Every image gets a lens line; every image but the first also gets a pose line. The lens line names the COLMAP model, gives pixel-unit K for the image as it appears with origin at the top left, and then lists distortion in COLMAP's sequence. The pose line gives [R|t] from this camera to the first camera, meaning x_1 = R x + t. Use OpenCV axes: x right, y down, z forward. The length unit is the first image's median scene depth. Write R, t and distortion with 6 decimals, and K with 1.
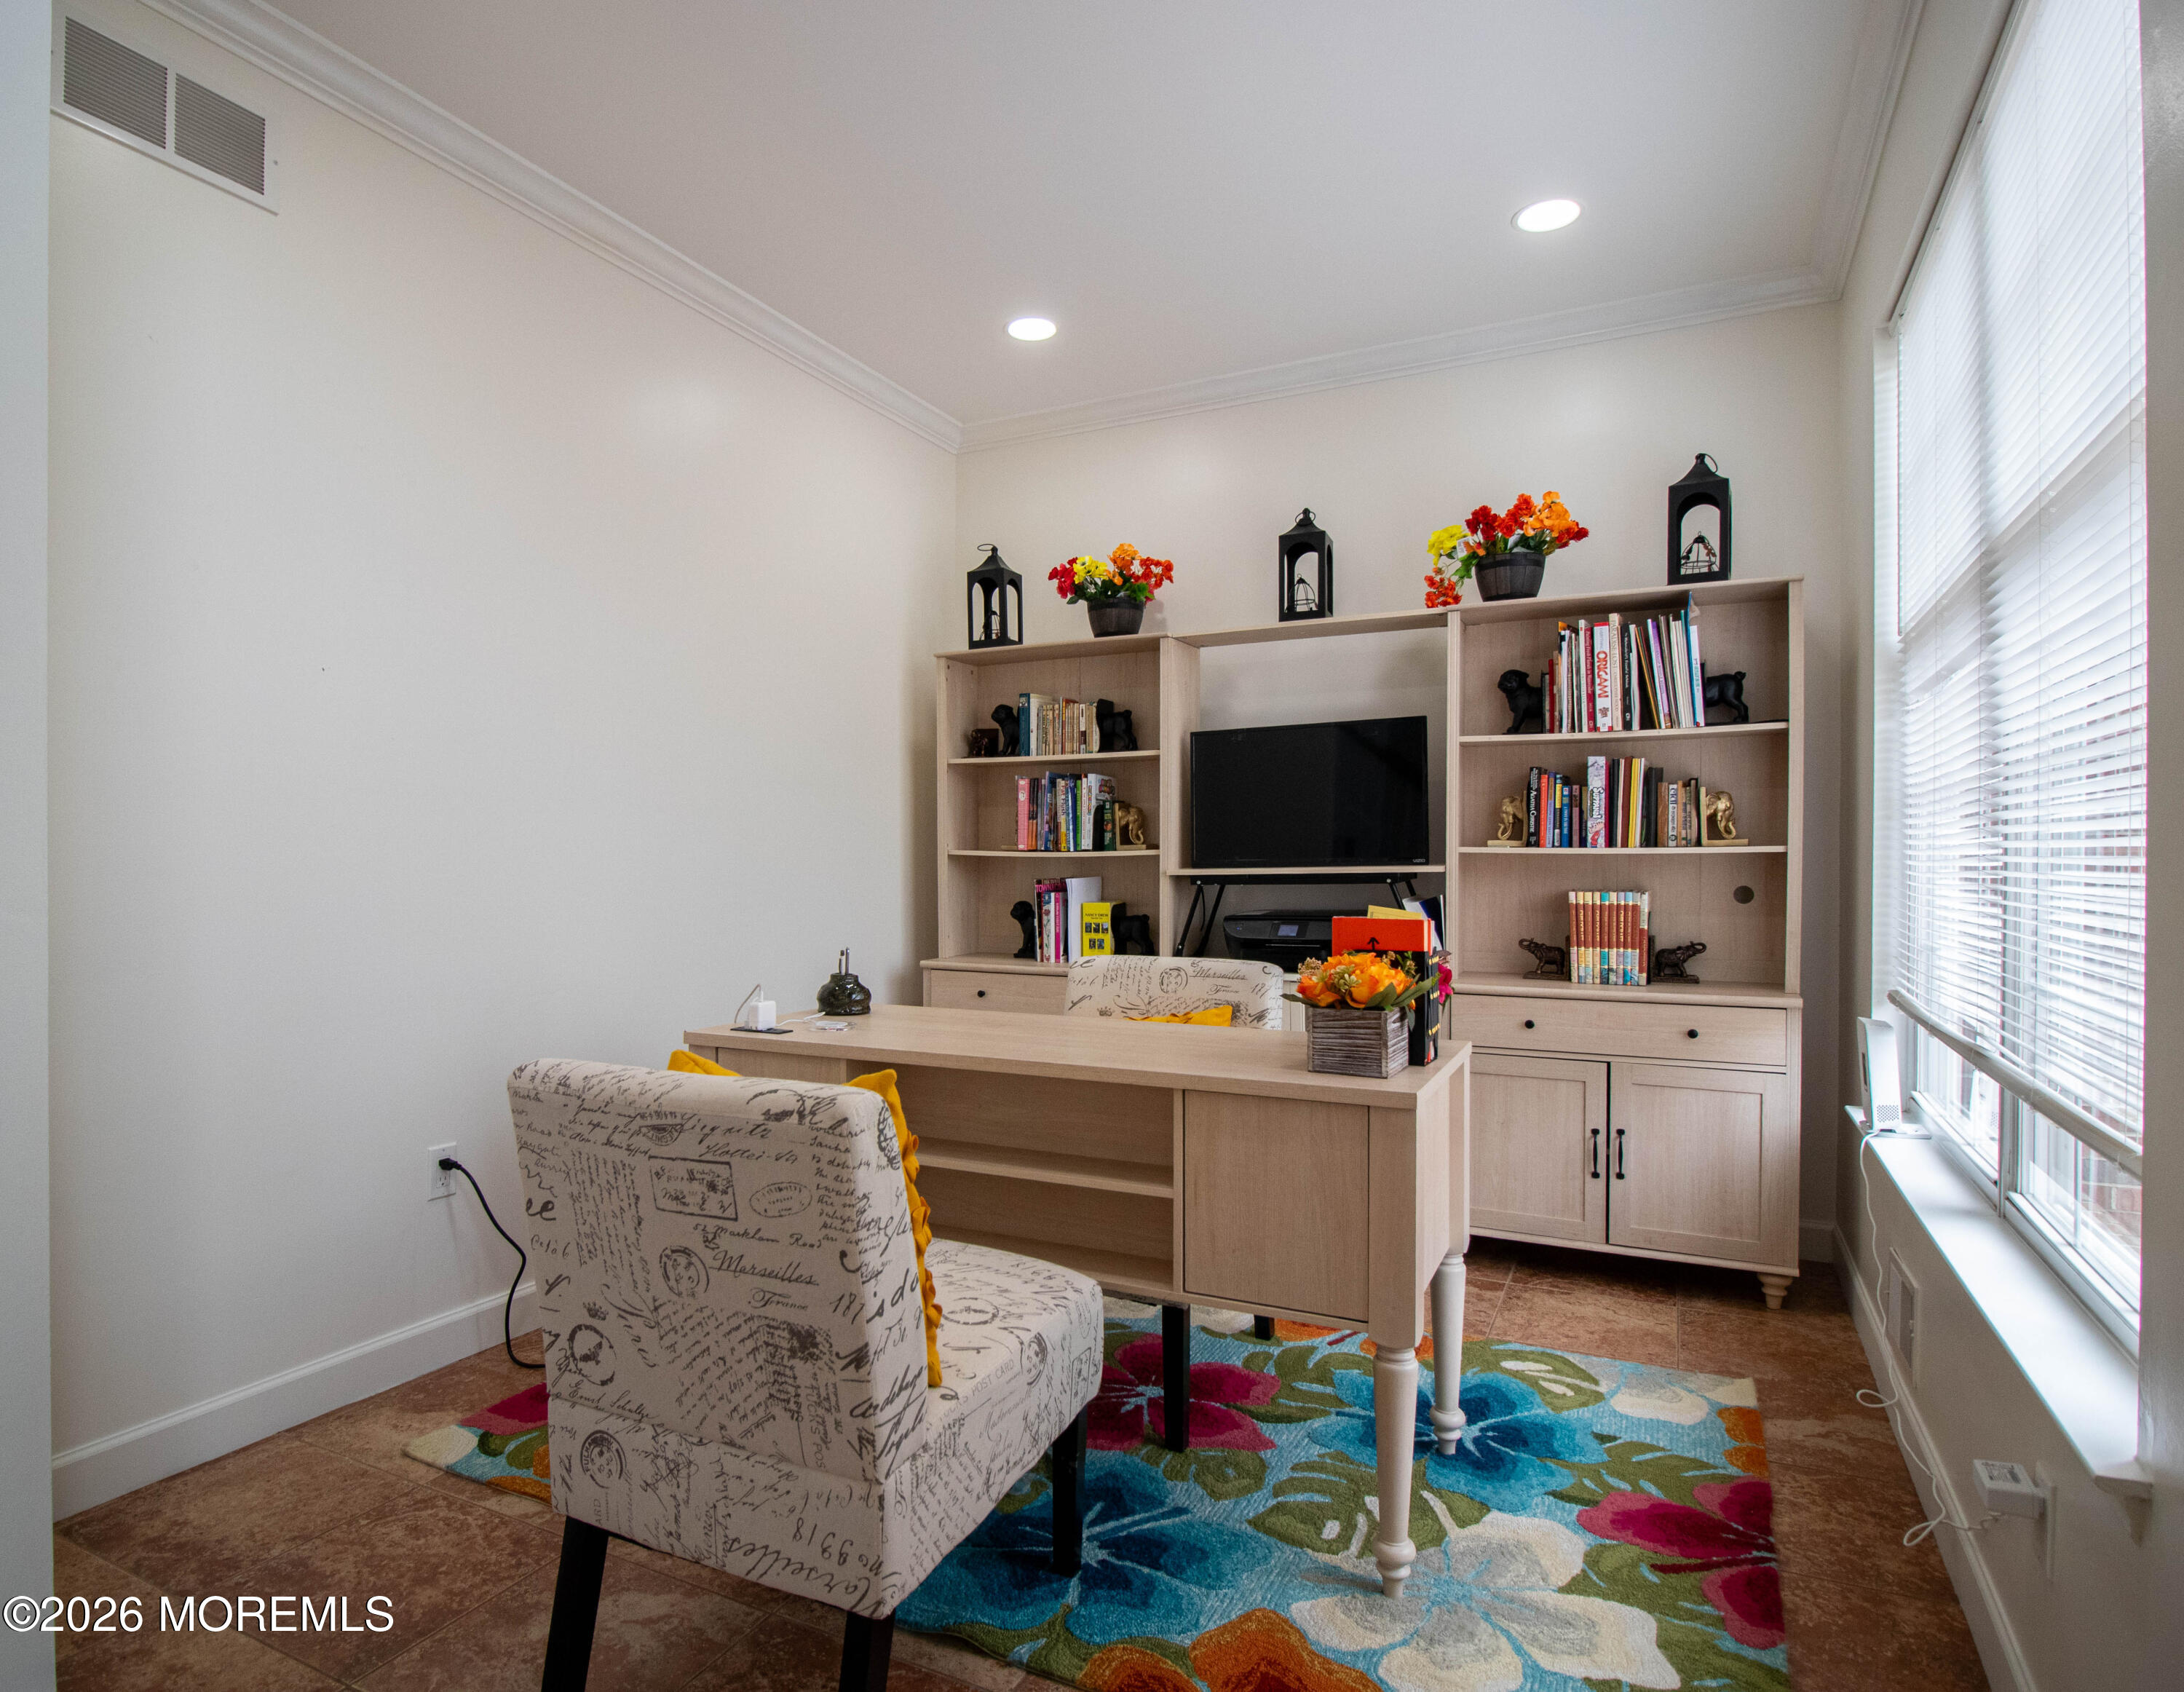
lens RADIAL K [[1220.6, 0, 1092.0], [0, 1220.6, 857.4], [0, 0, 1]] dist [0.014854, 0.000255]
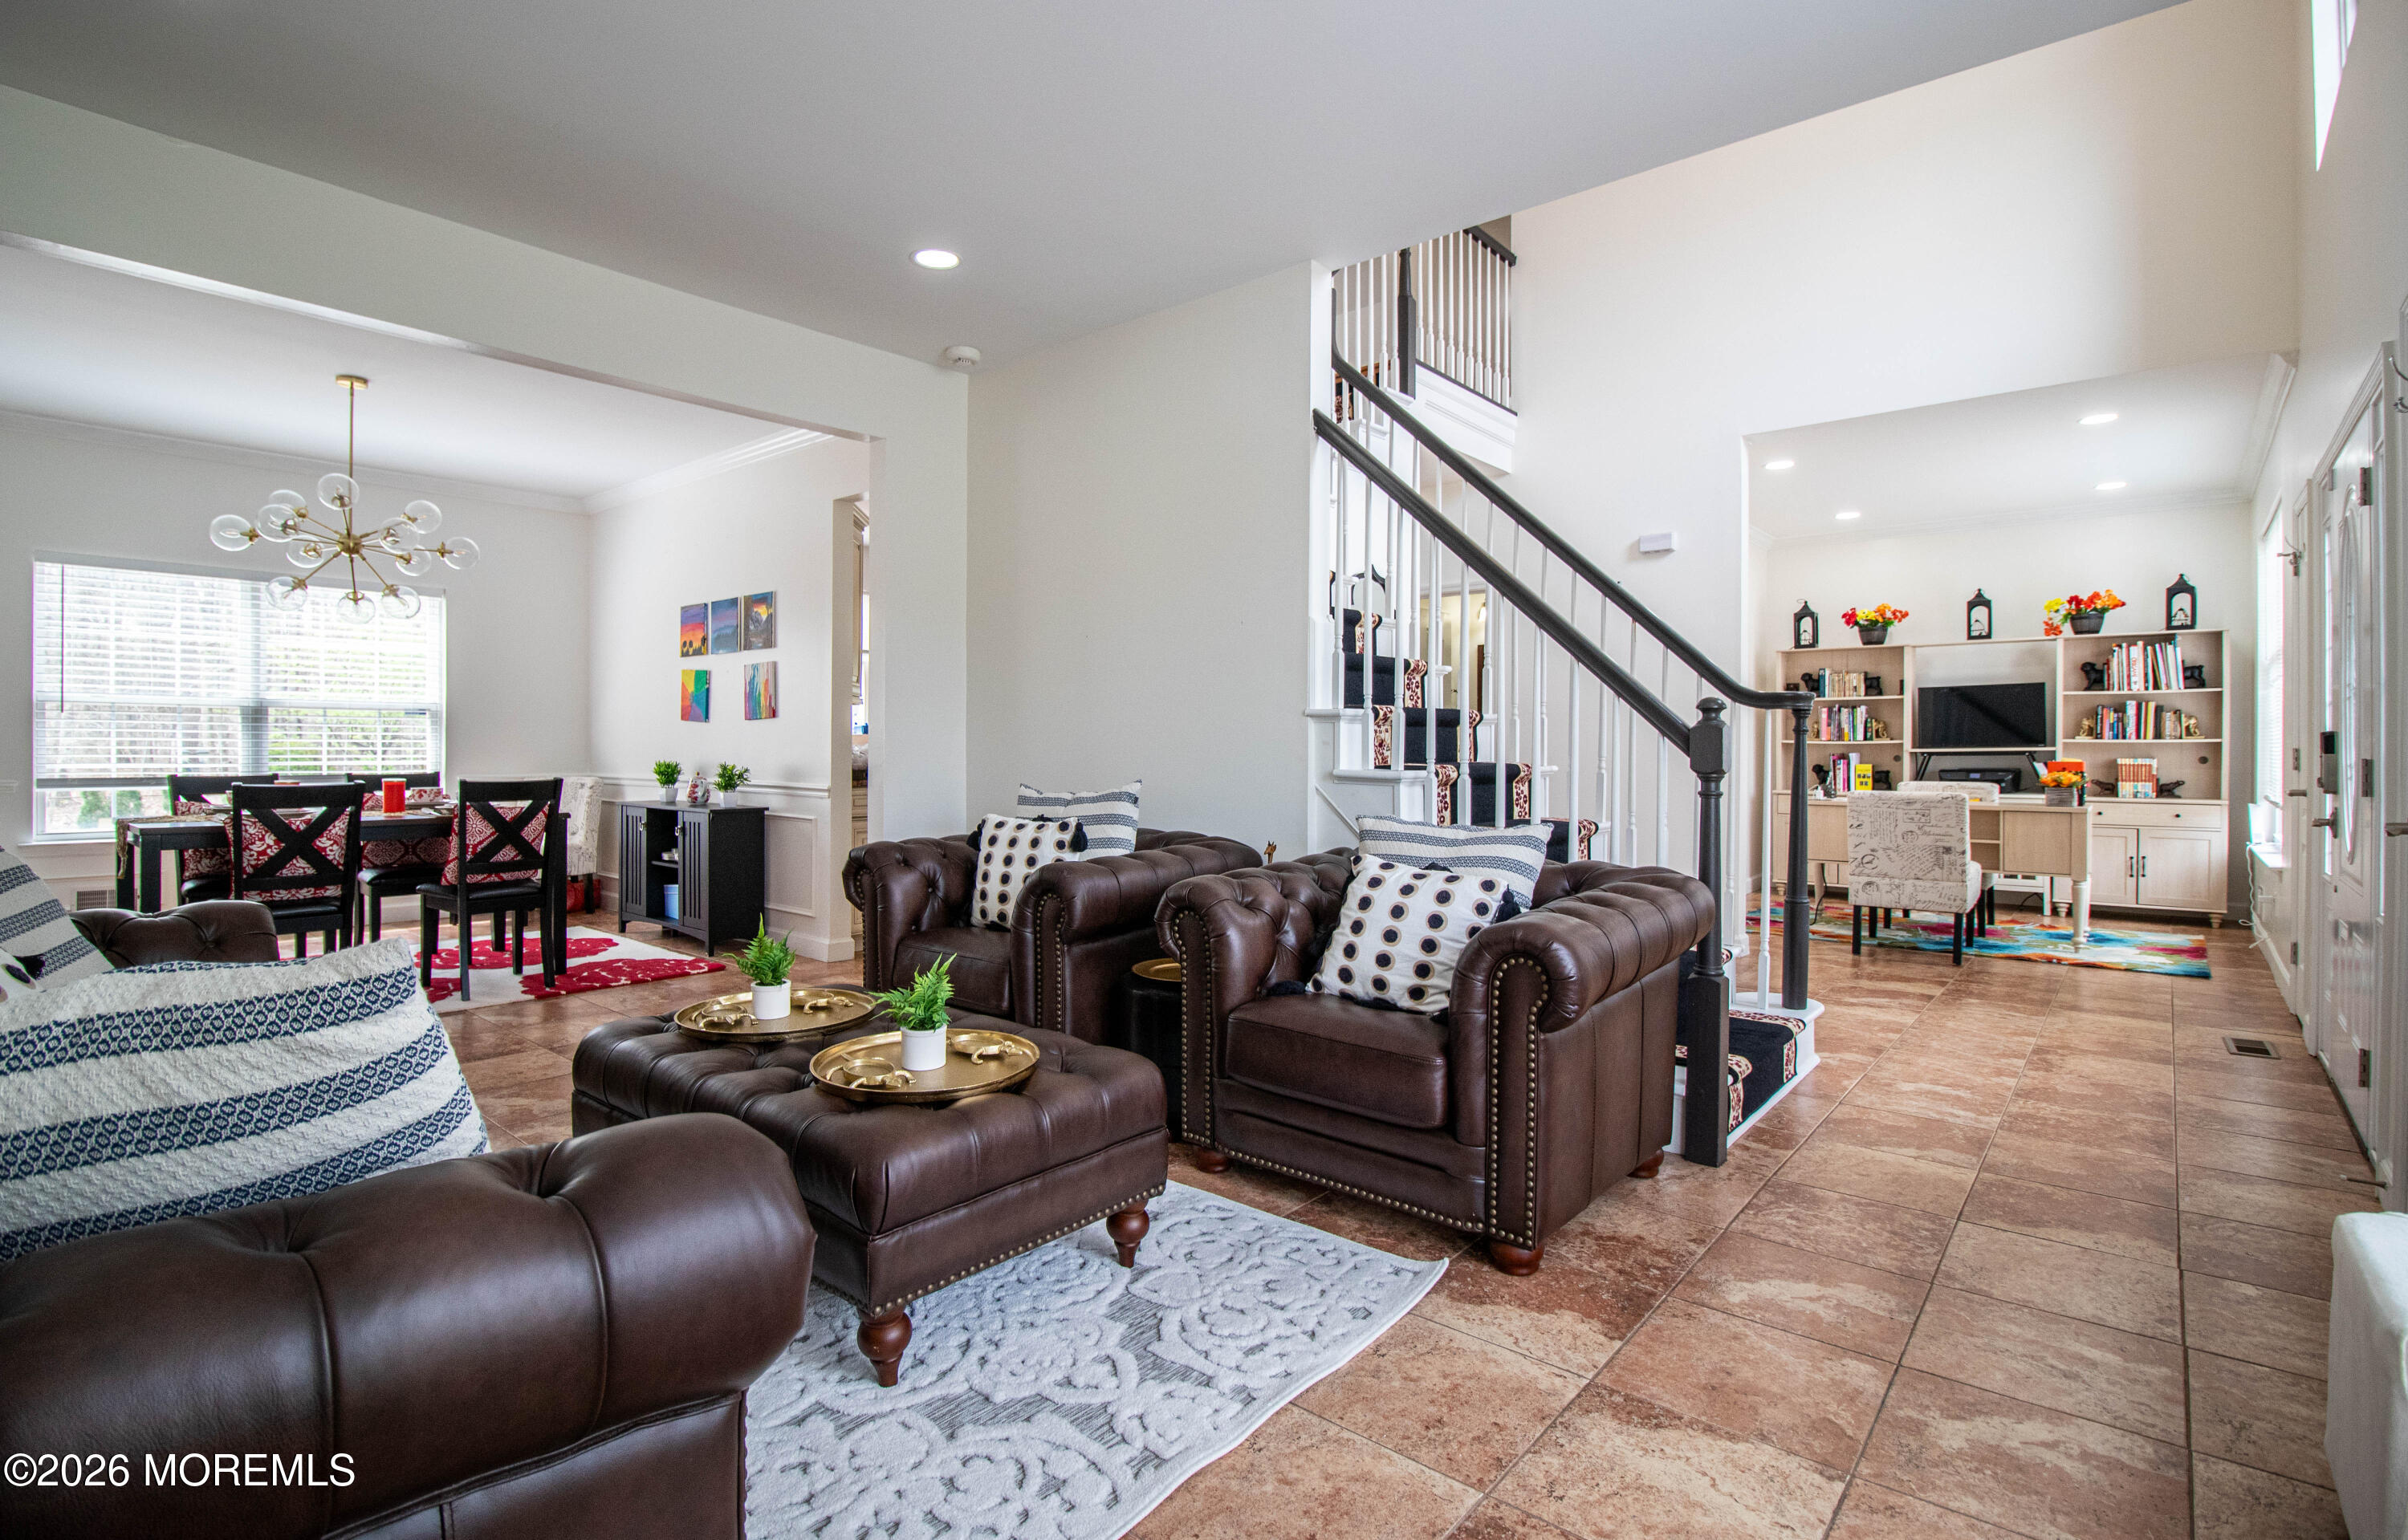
lens RADIAL K [[1132.9, 0, 1244.6], [0, 1132.9, 742.2], [0, 0, 1]] dist [-0.005848, -0.000476]
pose [[0.971408, 0.000777, -0.237416, -0.713294], [-0.001736, 0.999991, -0.003832, 0.007812], [0.237411, 0.004135, 0.971401, -1.481582]]
